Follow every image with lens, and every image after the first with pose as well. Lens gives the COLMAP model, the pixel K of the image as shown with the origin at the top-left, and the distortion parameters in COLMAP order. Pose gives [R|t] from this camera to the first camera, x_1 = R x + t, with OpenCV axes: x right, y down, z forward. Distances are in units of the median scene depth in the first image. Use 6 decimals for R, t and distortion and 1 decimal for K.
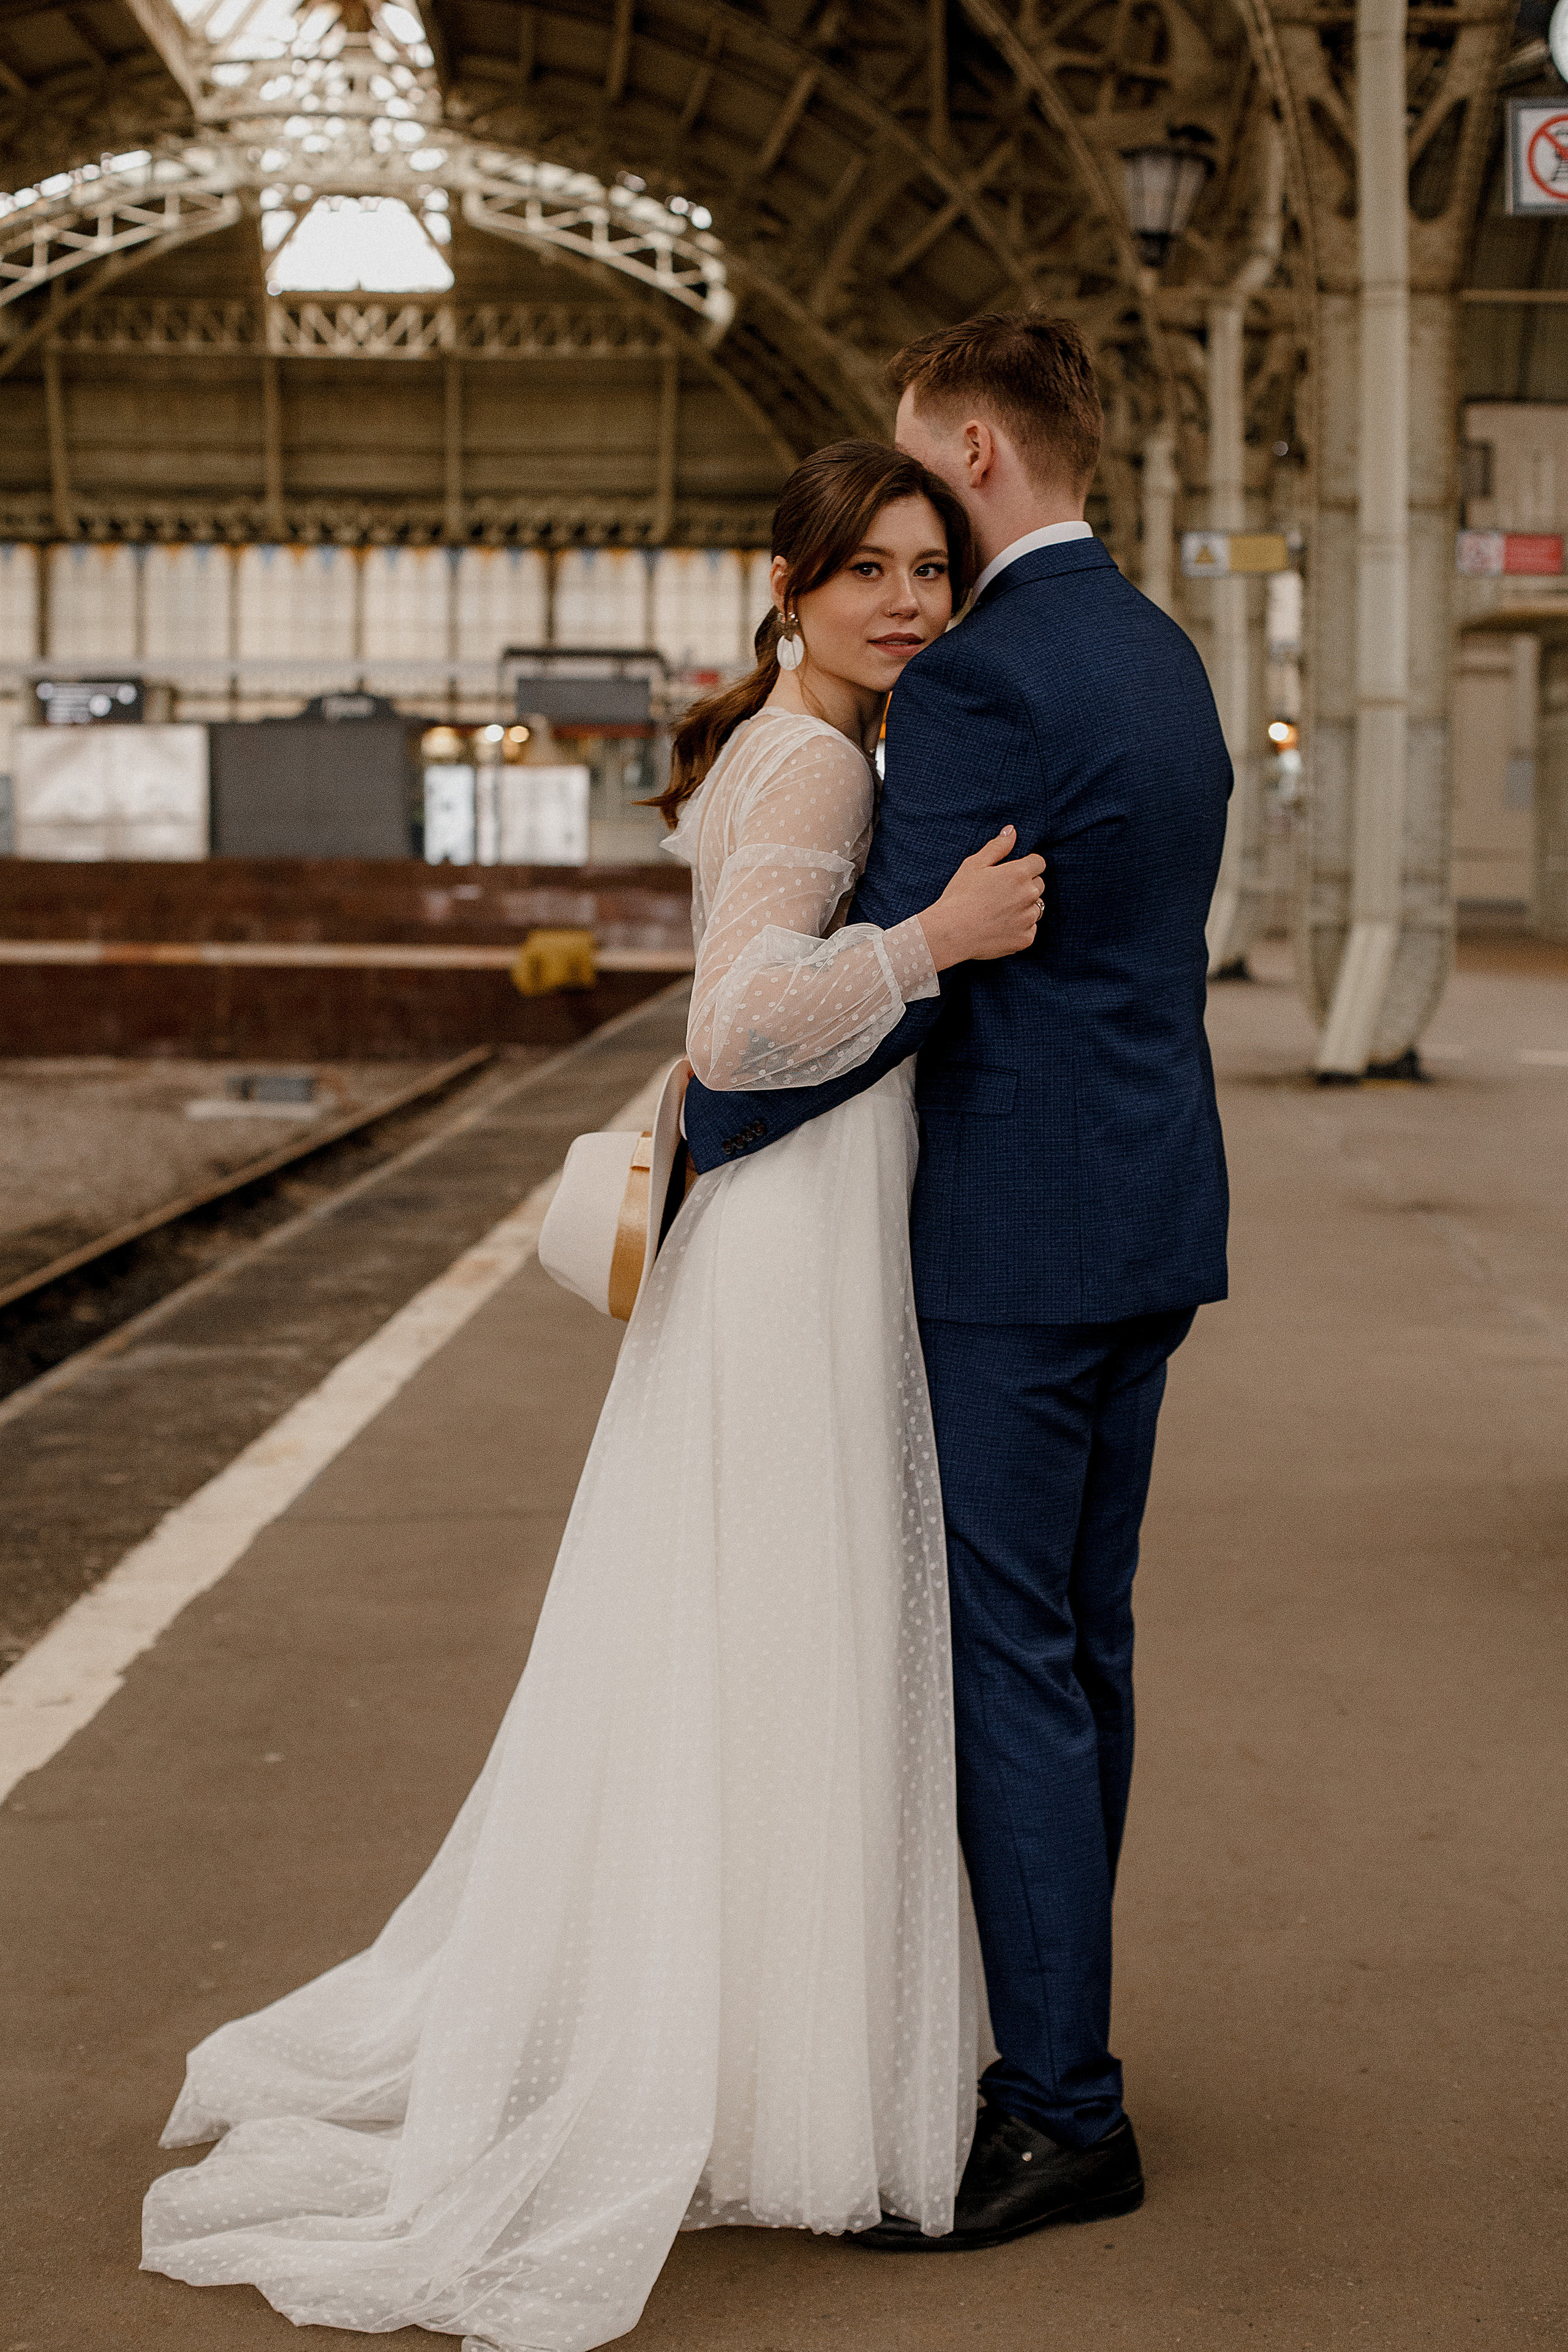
lens RADIAL K [[3441.1, 0, 784.0], [0, 3441.1, 1176.0], [0, 0, 1]] dist [-0.141652, 0.112568]
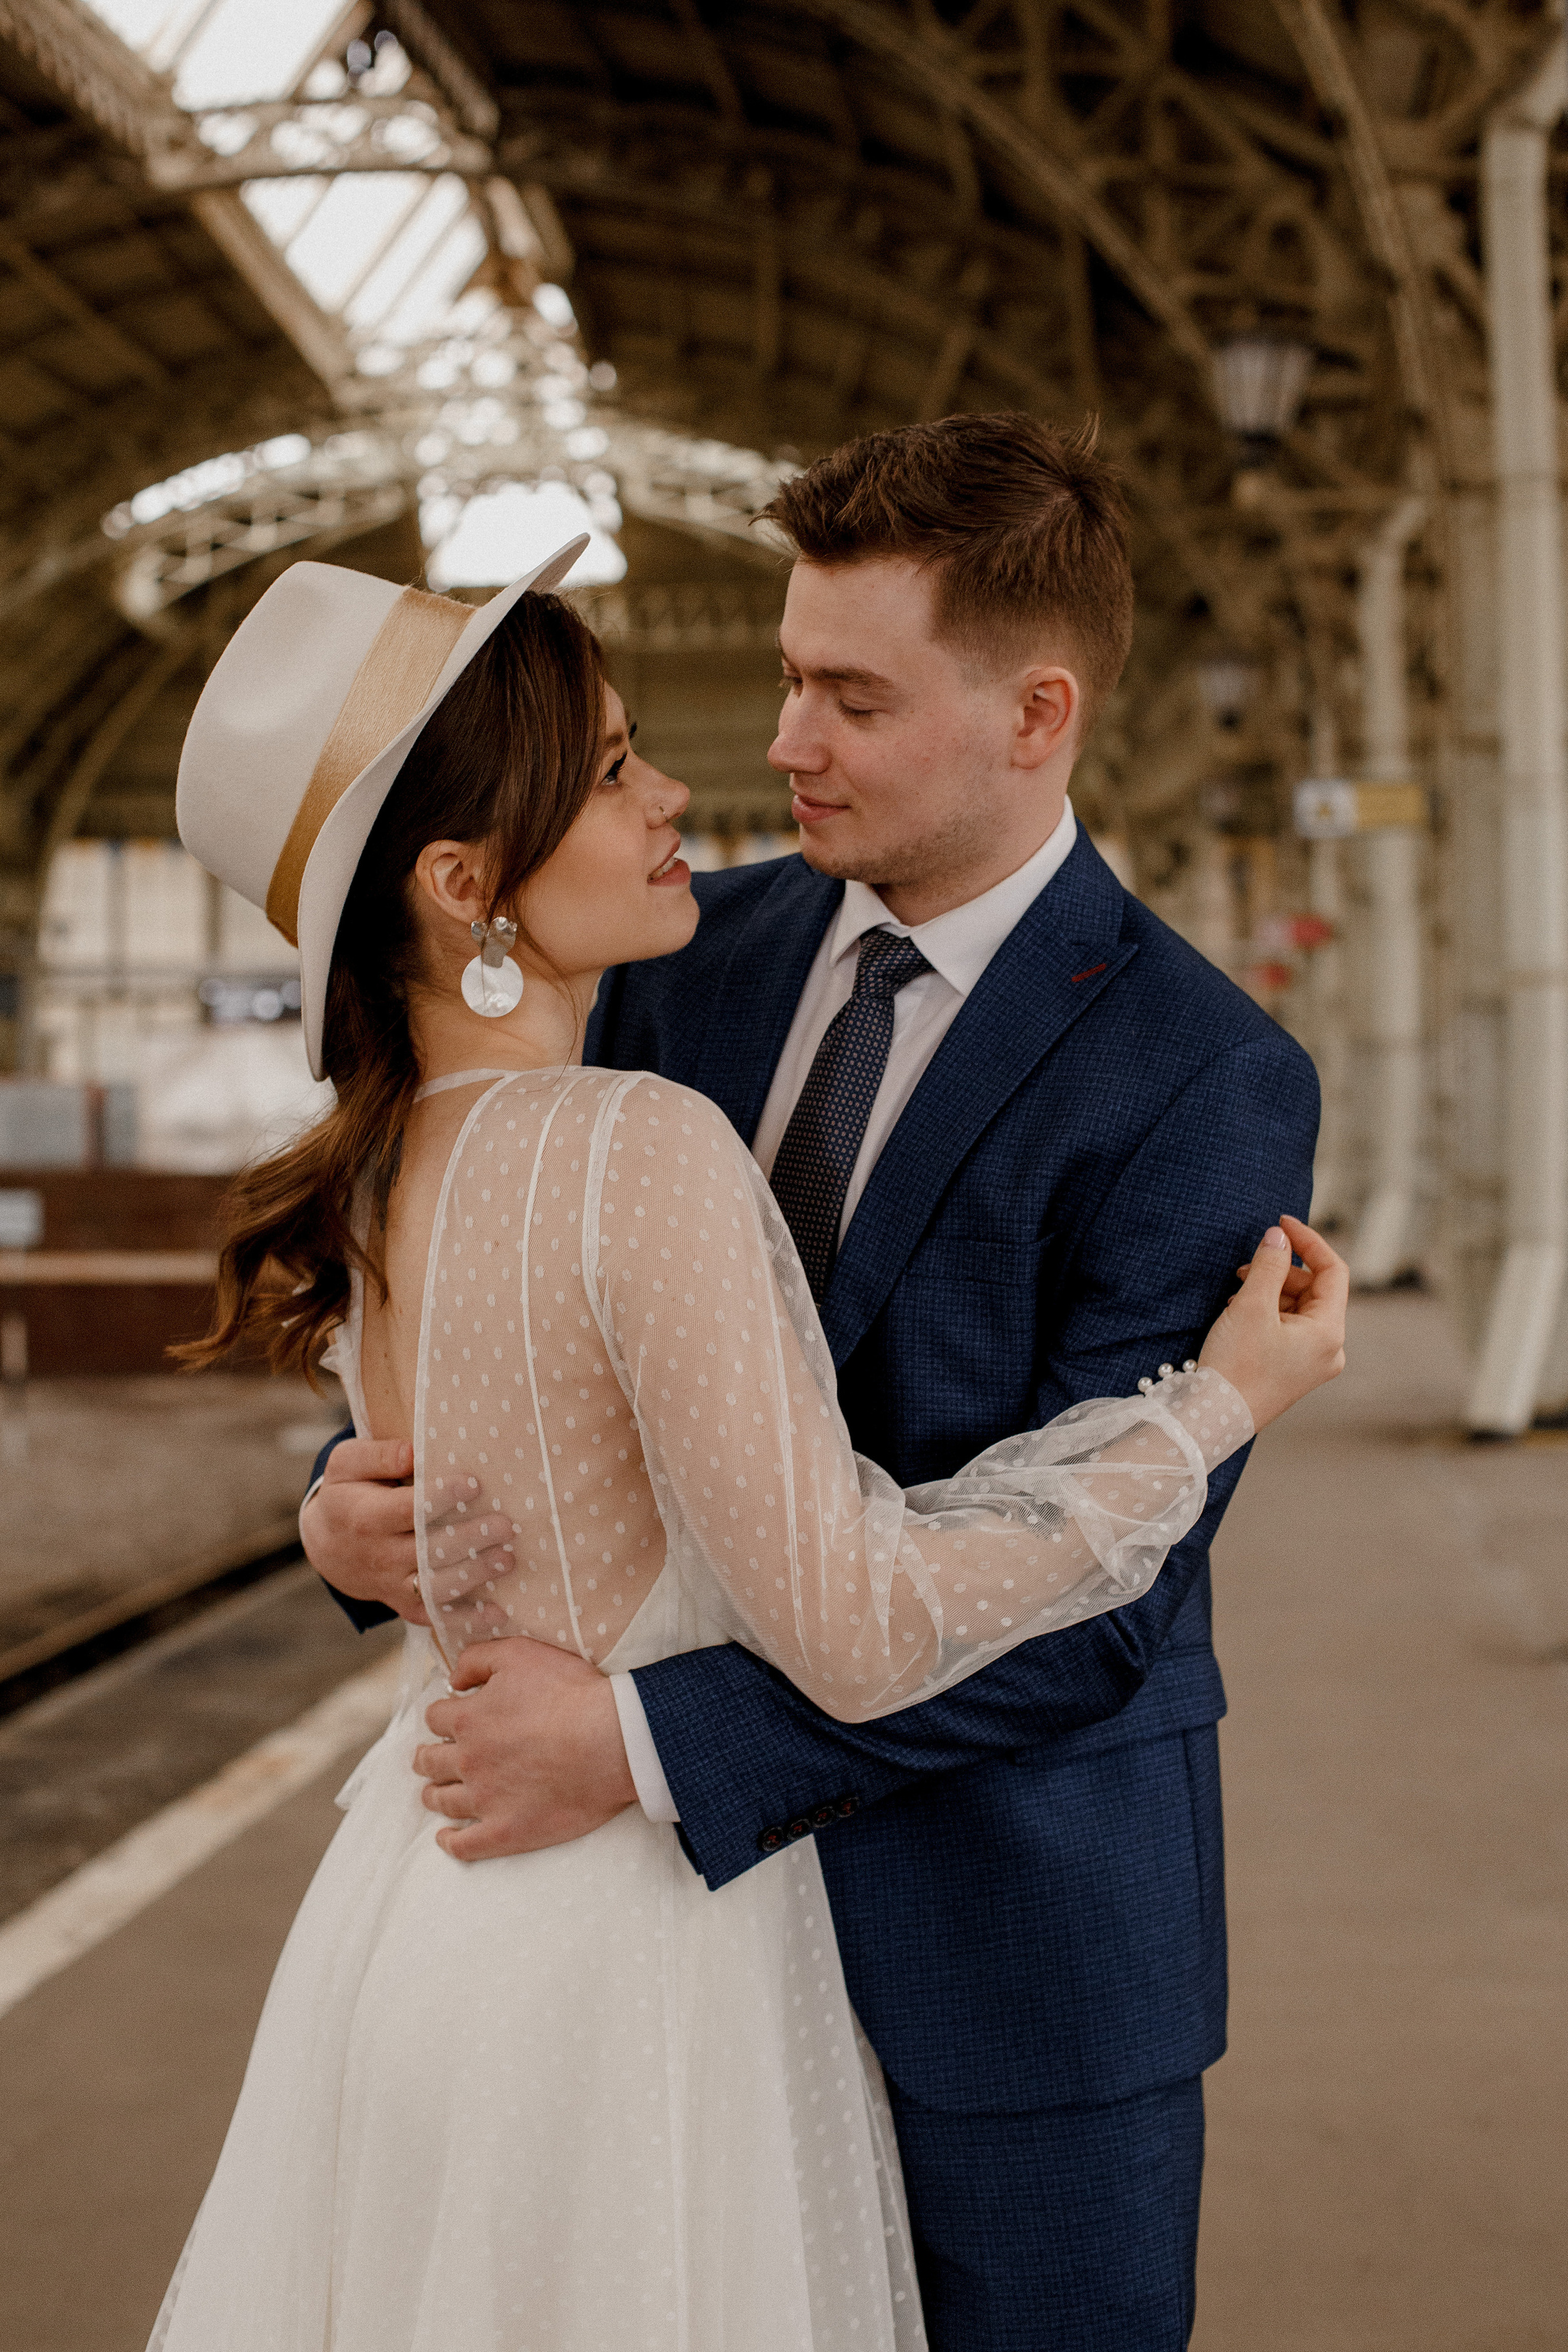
lens RADIAL K [[3441.1, 0, 784.0], [0, 3441.1, 1176.0], [0, 0, 1]] dist [-0.141652, 0.112568]
pose [[0.997861, -0.014700, -0.063696, 0.012588], [0.009307, 0.996410, -0.084148, -0.006620], [0.064705, 0.083375, 0.994415, 0.047667]]
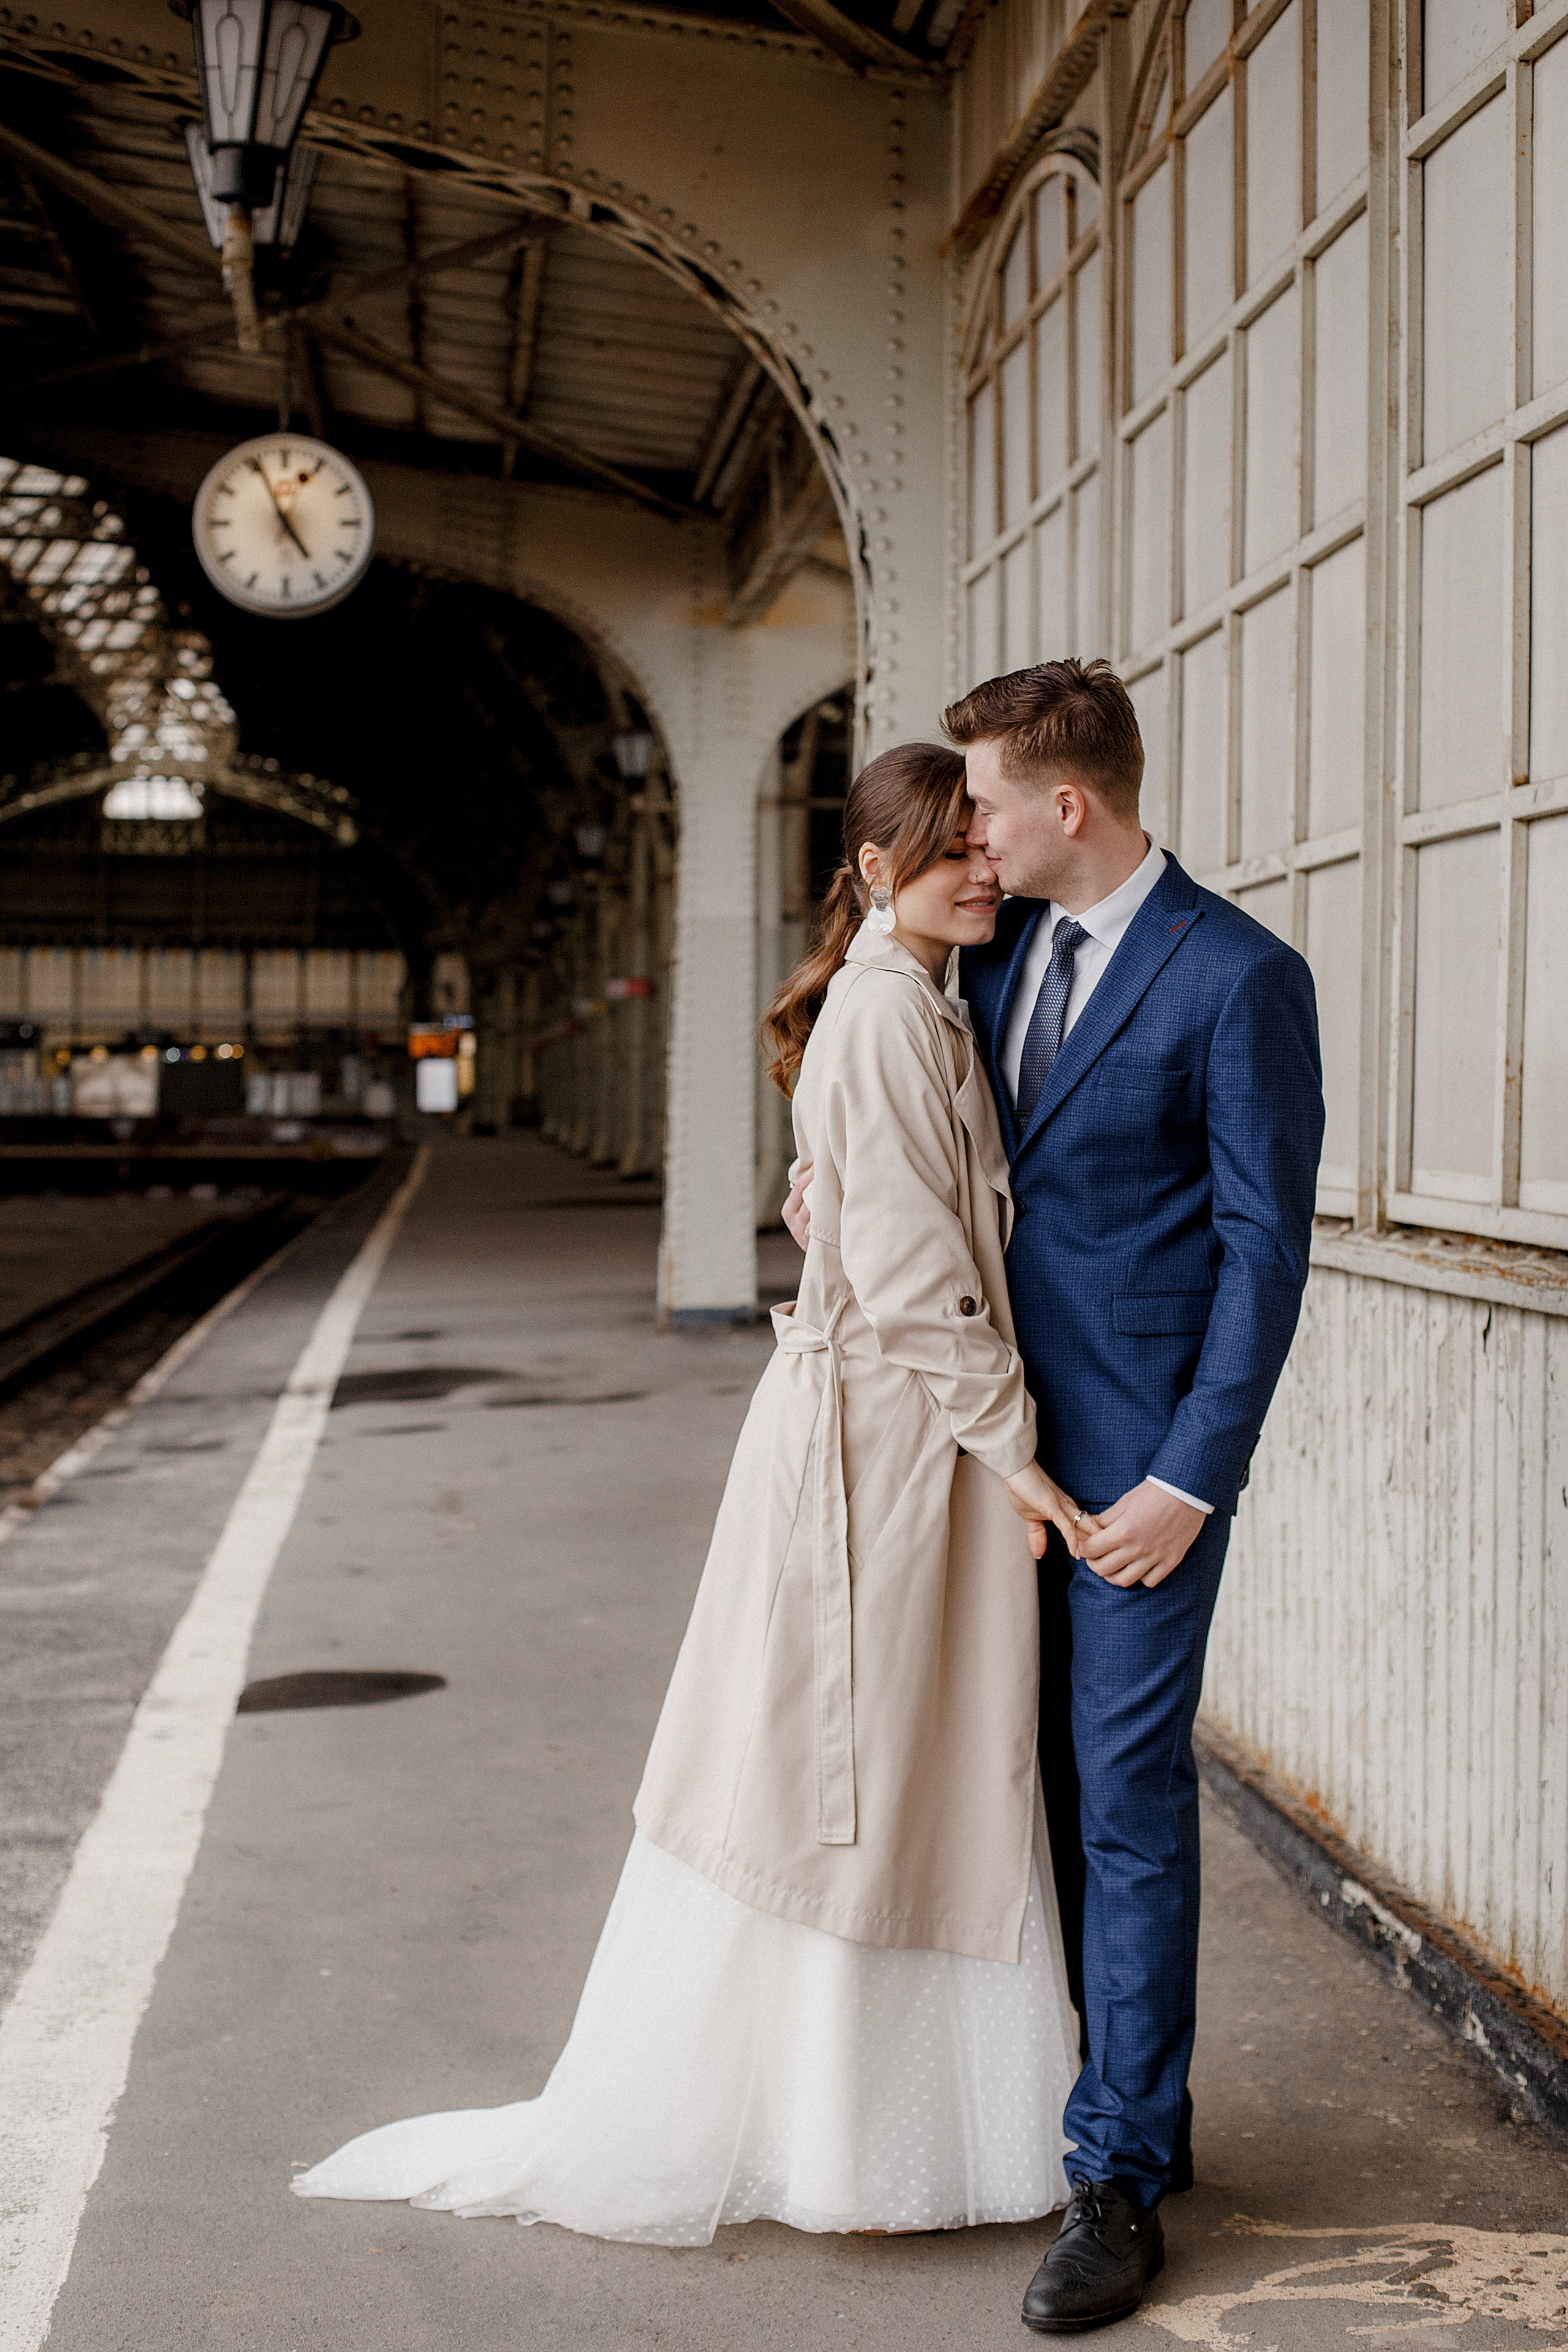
lens RADIAL K [[3409.4, 0, 784.0], [0, 3409.4, 1176.0], [0, 0, 1]] dist [-0.141655, 0.121493]
pose [[0.989914, -0.010204, 0.141299, -0.052596], [0.021102, 0.996896, -0.075846, 0.104294], [-0.140086, 0.078063, 0.987057, -1.047898]]
